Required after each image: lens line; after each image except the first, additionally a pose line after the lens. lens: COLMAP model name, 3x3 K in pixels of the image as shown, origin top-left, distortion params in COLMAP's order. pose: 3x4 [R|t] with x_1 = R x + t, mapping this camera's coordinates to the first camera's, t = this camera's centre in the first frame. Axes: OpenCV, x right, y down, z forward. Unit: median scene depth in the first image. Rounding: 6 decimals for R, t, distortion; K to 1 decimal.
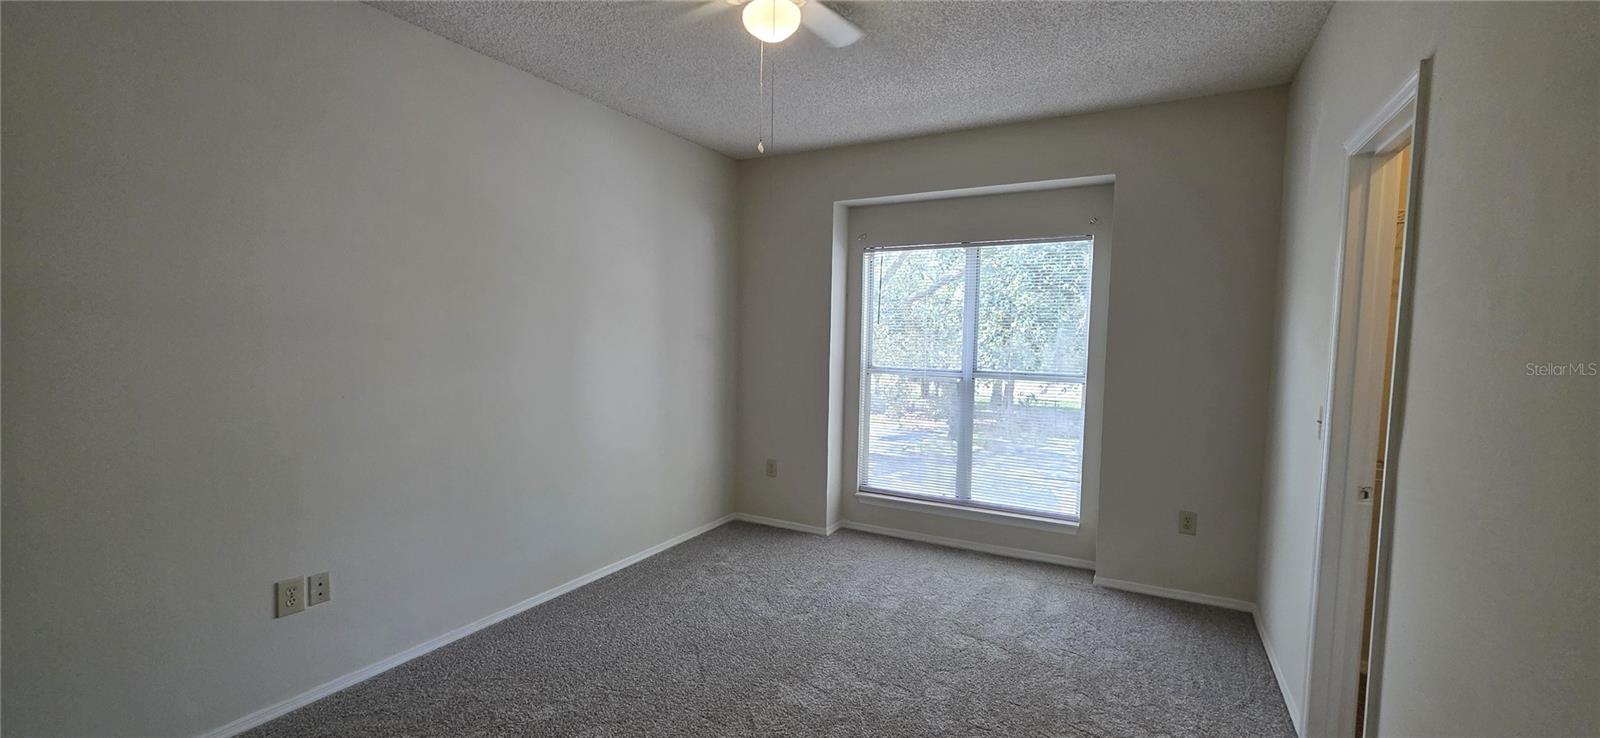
lens RADIAL K [[655.6, 0, 803.6], [0, 655.6, 373.6], [0, 0, 1]] dist [0.007292, 0.000127]
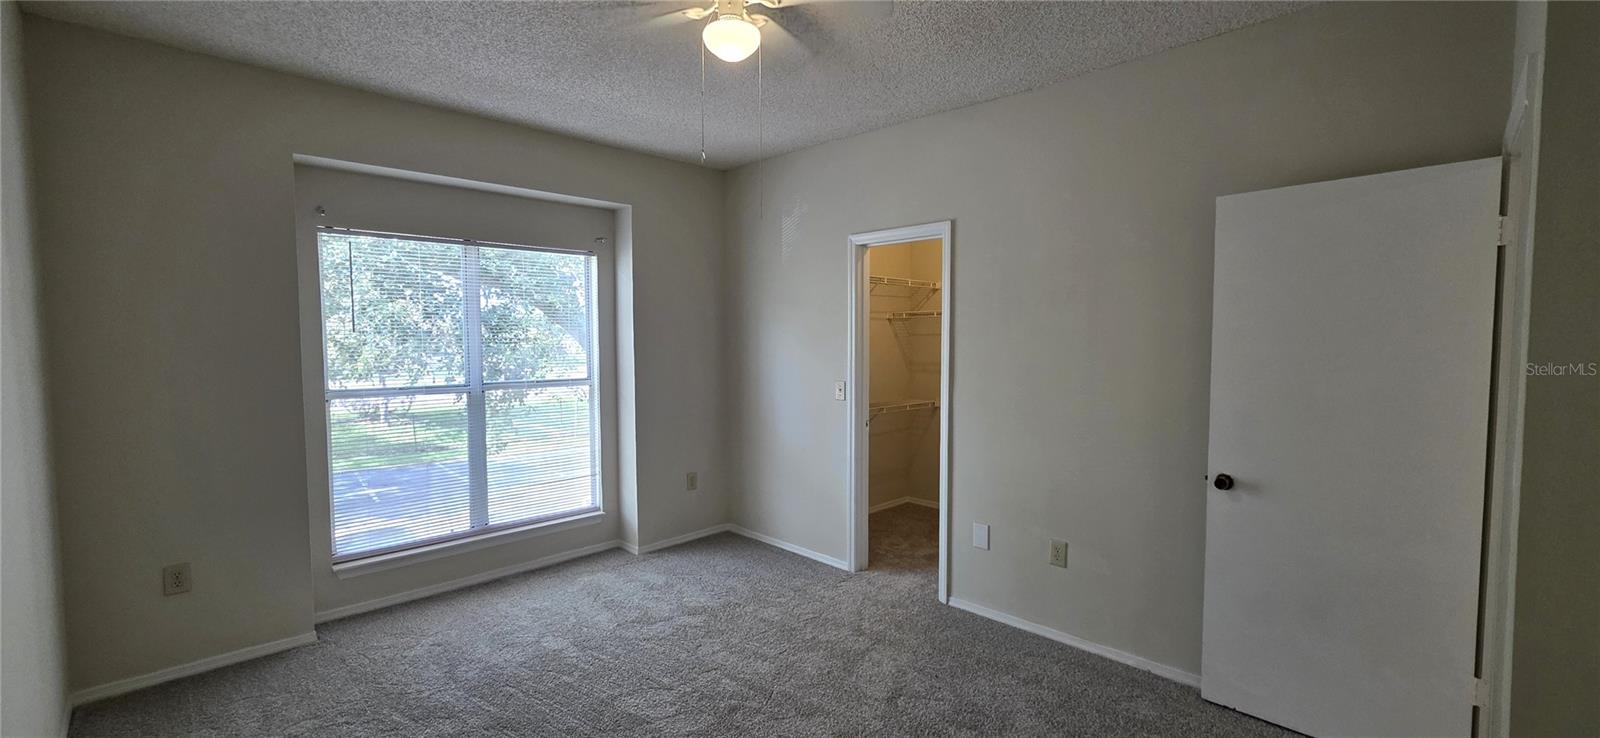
lens RADIAL K [[655.6, 0, 803.6], [0, 655.6, 373.6], [0, 0, 1]] dist [0.007292, 0.000127]
pose [[0.280941, -0.064468, 0.957557, -0.508217], [0.073170, 0.996276, 0.045607, -0.027397], [-0.956932, 0.057252, 0.284612, 0.329966]]
